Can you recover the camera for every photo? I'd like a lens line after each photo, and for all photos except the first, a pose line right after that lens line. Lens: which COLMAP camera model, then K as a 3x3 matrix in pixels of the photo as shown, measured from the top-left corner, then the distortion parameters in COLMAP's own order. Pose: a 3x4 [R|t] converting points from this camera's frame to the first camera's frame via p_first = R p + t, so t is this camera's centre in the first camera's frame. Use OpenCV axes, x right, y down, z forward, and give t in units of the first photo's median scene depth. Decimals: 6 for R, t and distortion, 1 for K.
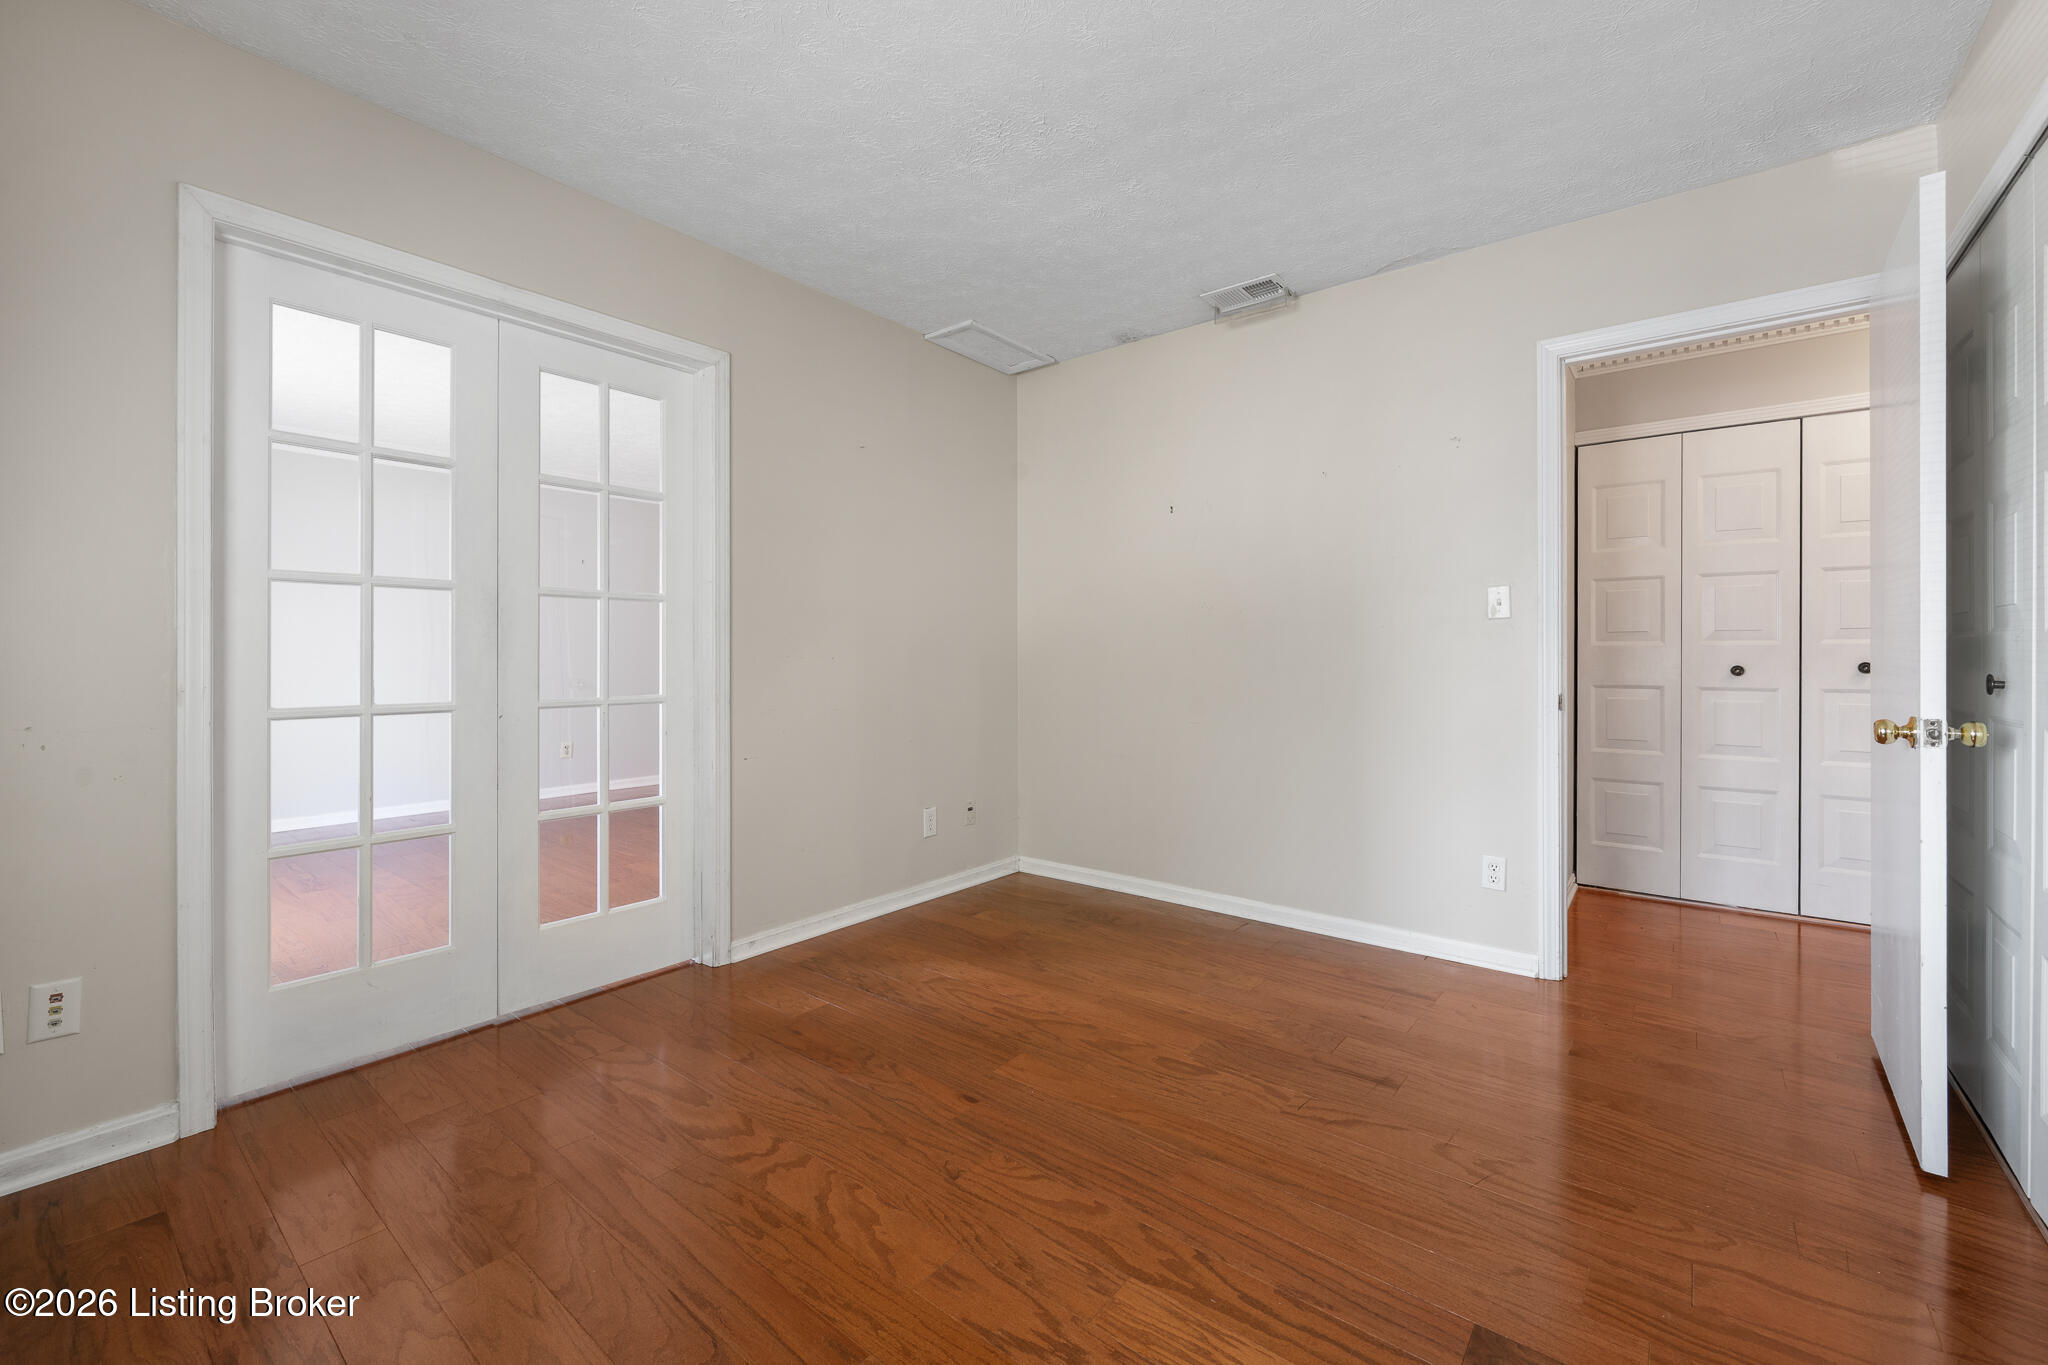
lens RADIAL K [[834.9, 0, 1026.9], [0, 834.9, 656.7], [0, 0, 1]] dist [-0.000815, -0.000113]
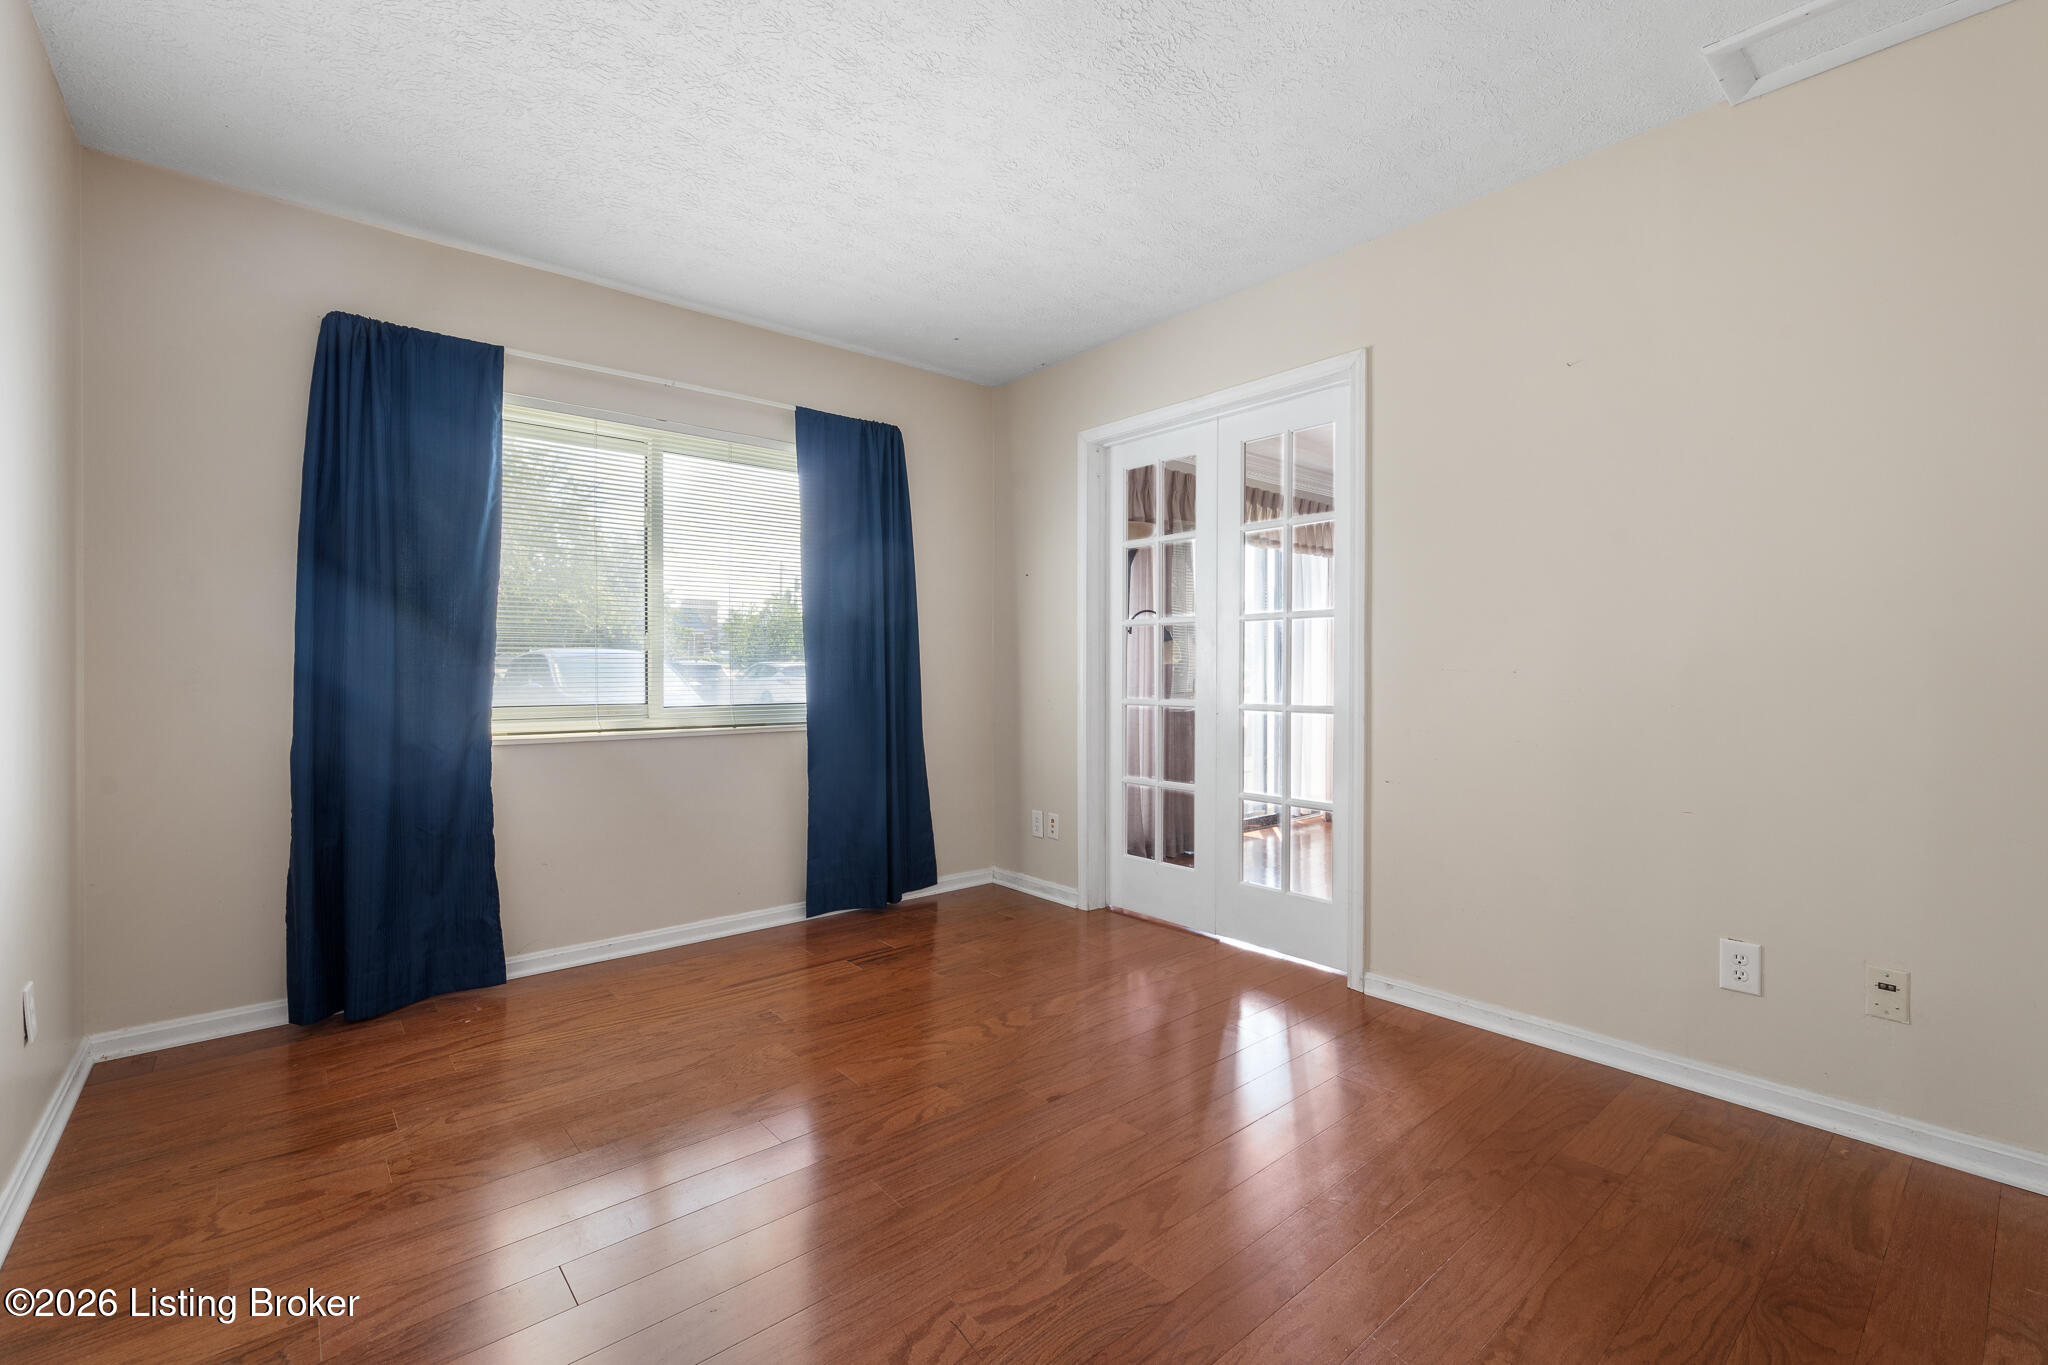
lens RADIAL K [[878.3, 0, 1024.0], [0, 878.3, 682.5], [0, 0, 1]] dist [-0.002439, -0.000234]
pose [[-0.188557, 0.014793, -0.981951, 0.913848], [-0.000330, 0.999886, 0.015127, -0.000510], [0.982062, 0.003176, -0.188530, 1.067668]]
